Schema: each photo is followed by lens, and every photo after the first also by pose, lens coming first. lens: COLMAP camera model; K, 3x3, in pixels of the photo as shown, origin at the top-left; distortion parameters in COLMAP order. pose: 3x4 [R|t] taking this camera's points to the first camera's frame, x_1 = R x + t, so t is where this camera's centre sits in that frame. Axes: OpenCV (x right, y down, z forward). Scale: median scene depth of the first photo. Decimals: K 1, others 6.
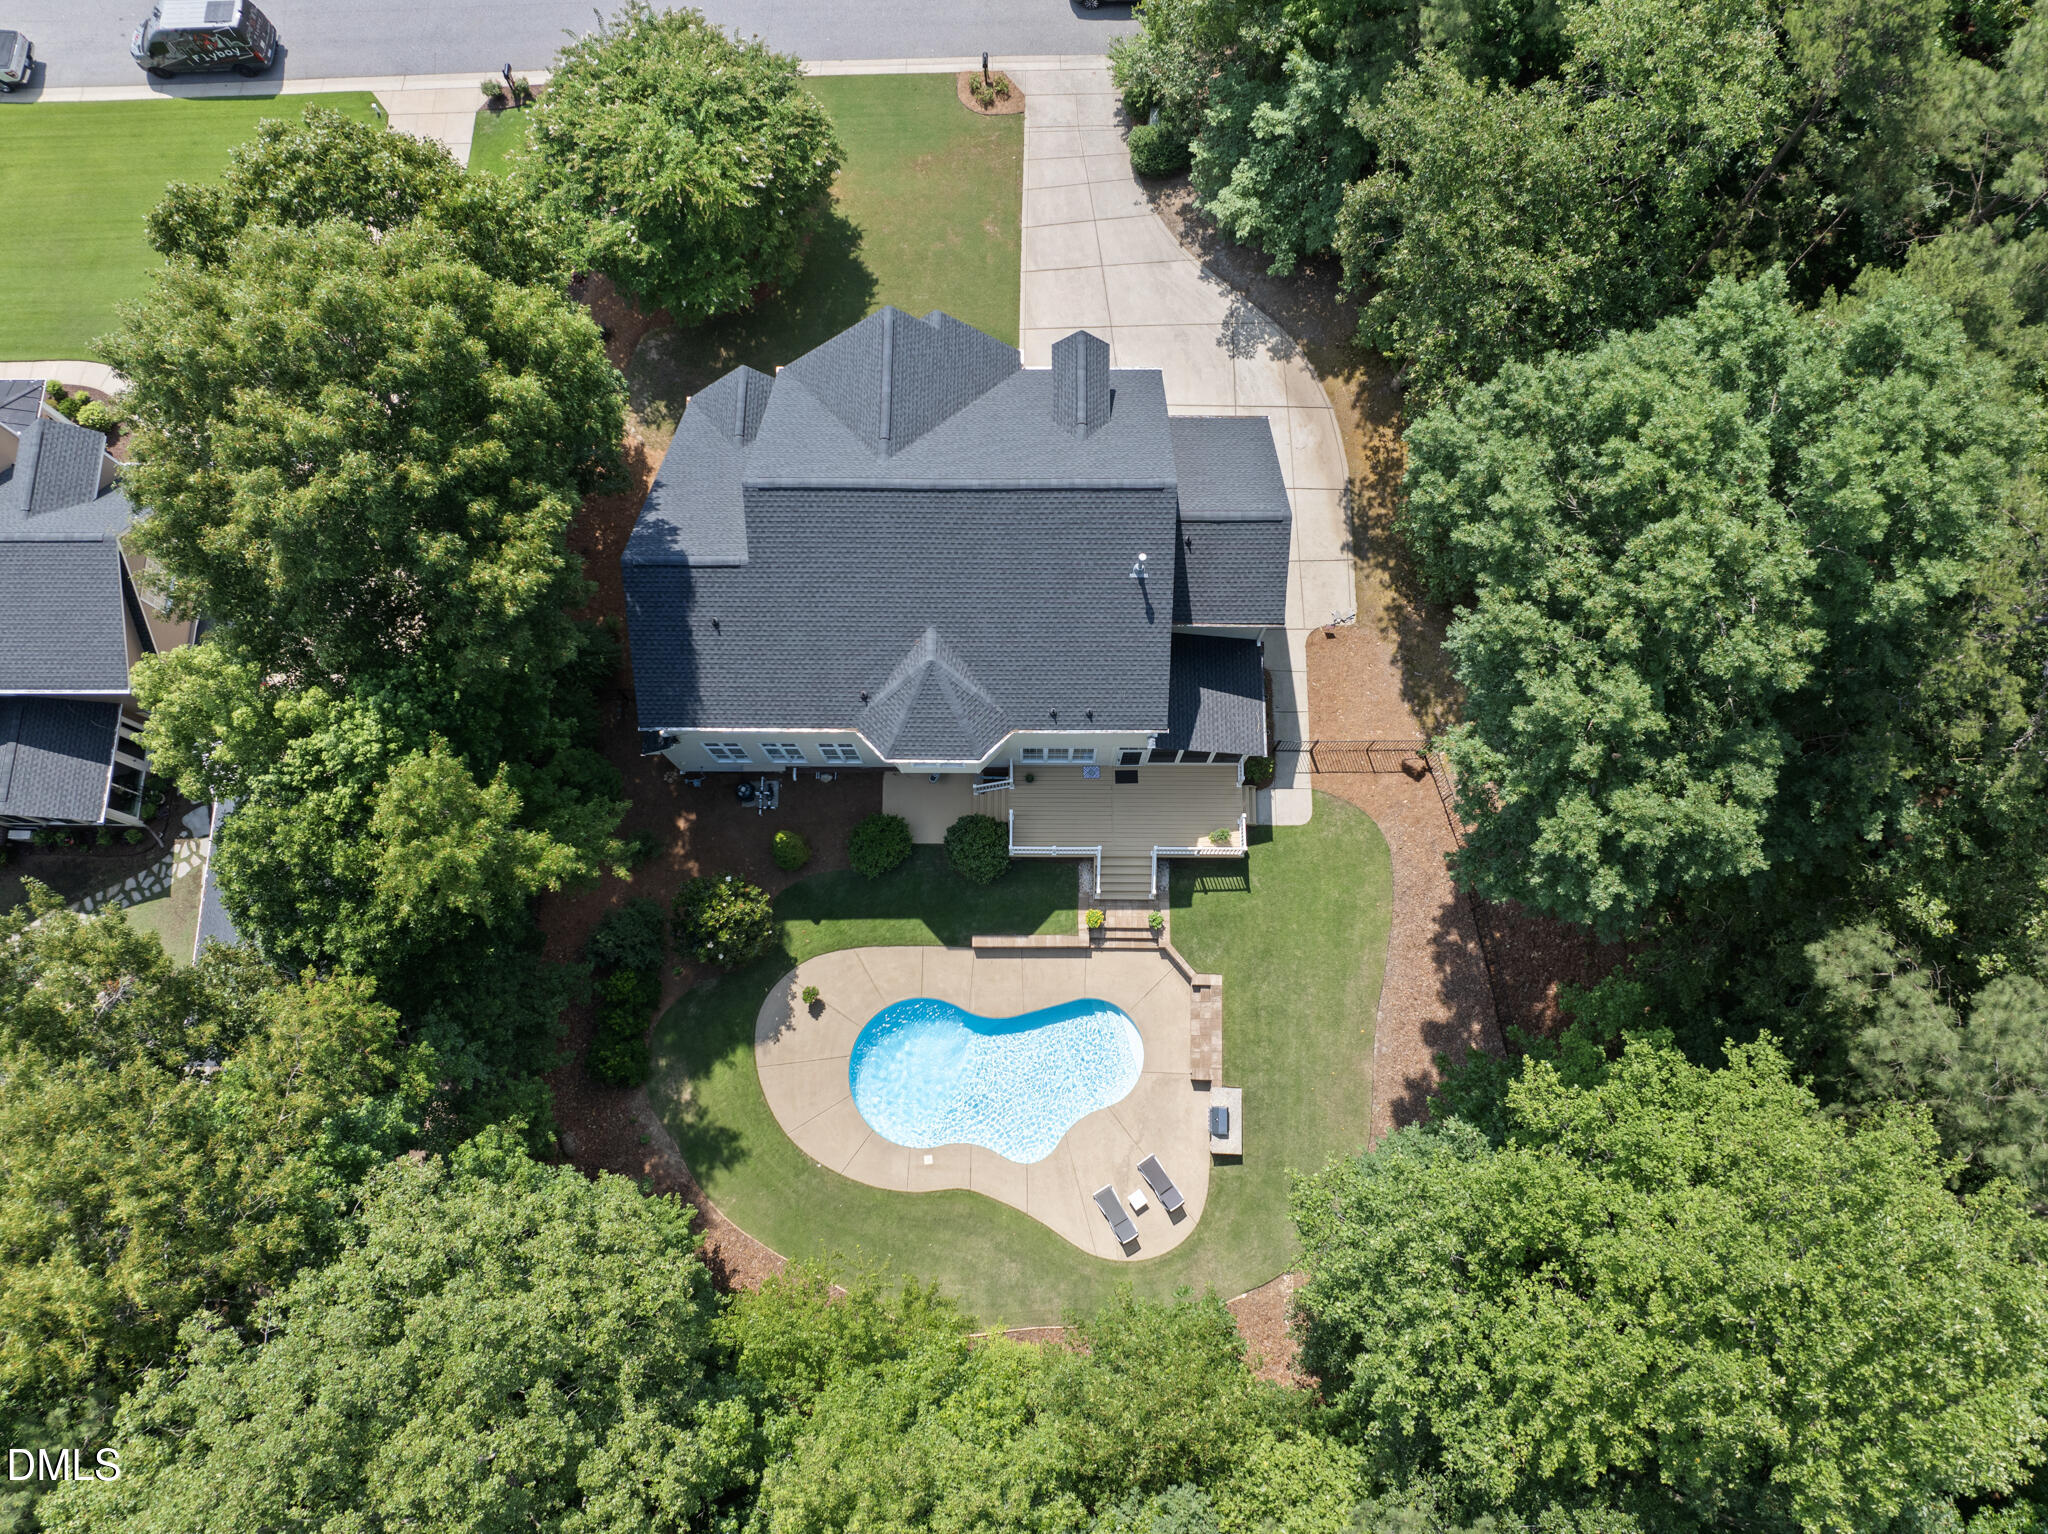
lens RADIAL K [[1445.3, 0, 1023.4], [0, 1445.3, 761.8], [0, 0, 1]] dist [-0.026775, -0.003687]
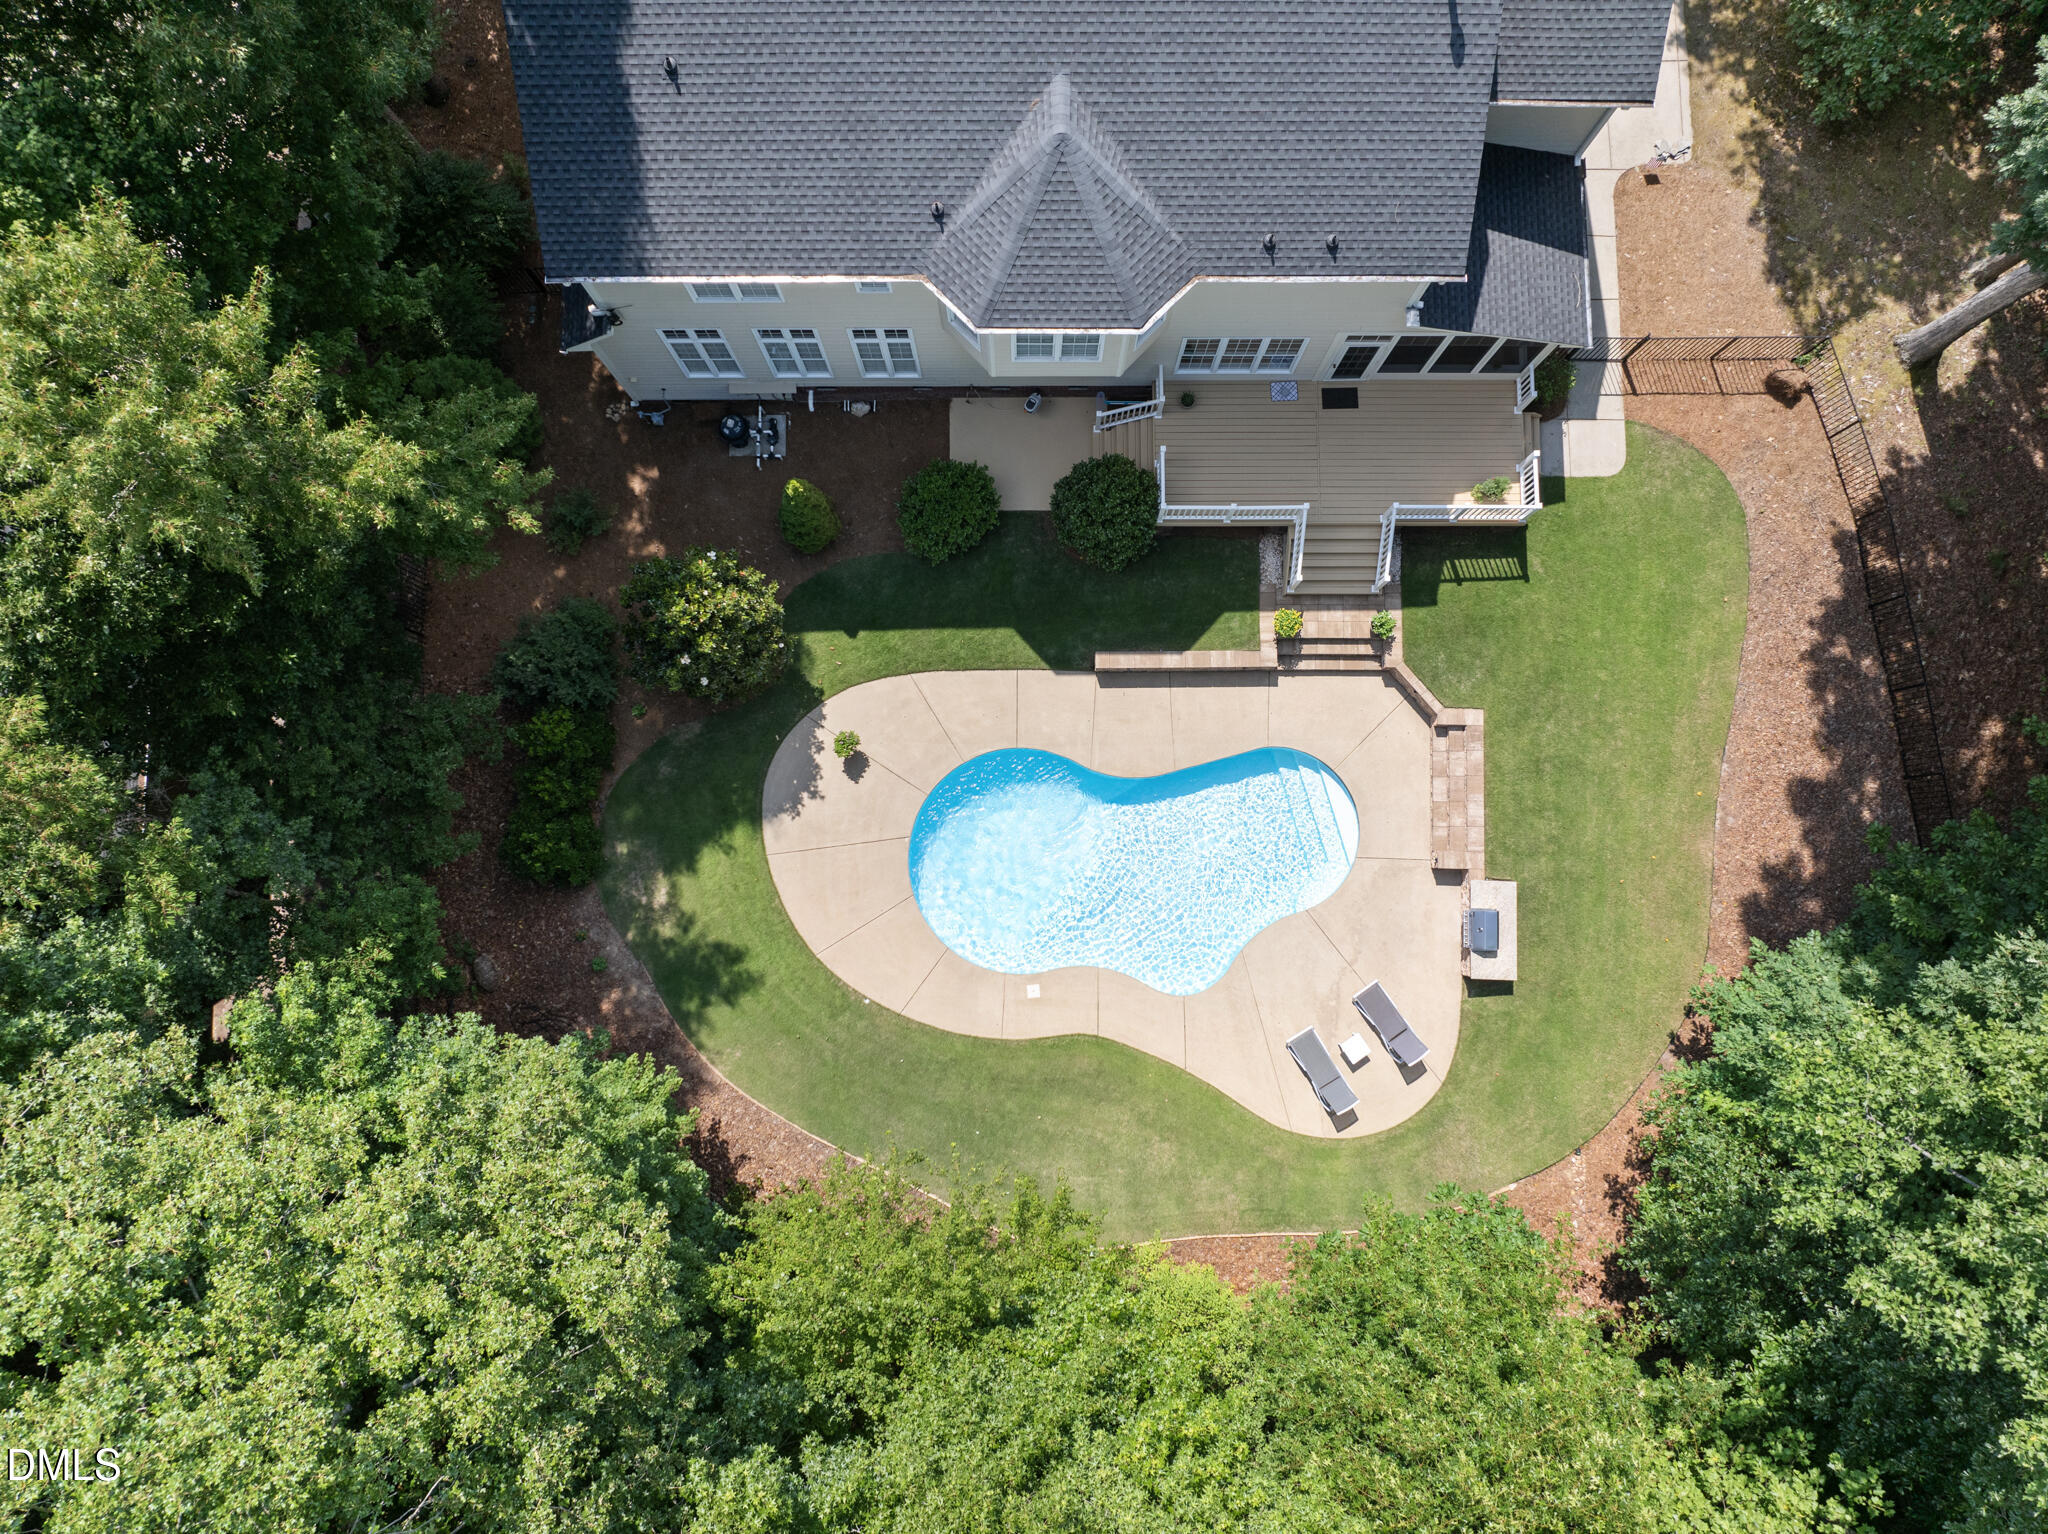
lens RADIAL K [[1445.3, 0, 1027.8], [0, 1445.3, 773.5], [0, 0, 1]] dist [-0.026775, -0.003687]
pose [[0.999940, -0.007195, 0.008280, -0.072879], [0.005822, 0.987852, 0.155286, 0.075566], [-0.009297, -0.155228, 0.987835, 0.364247]]
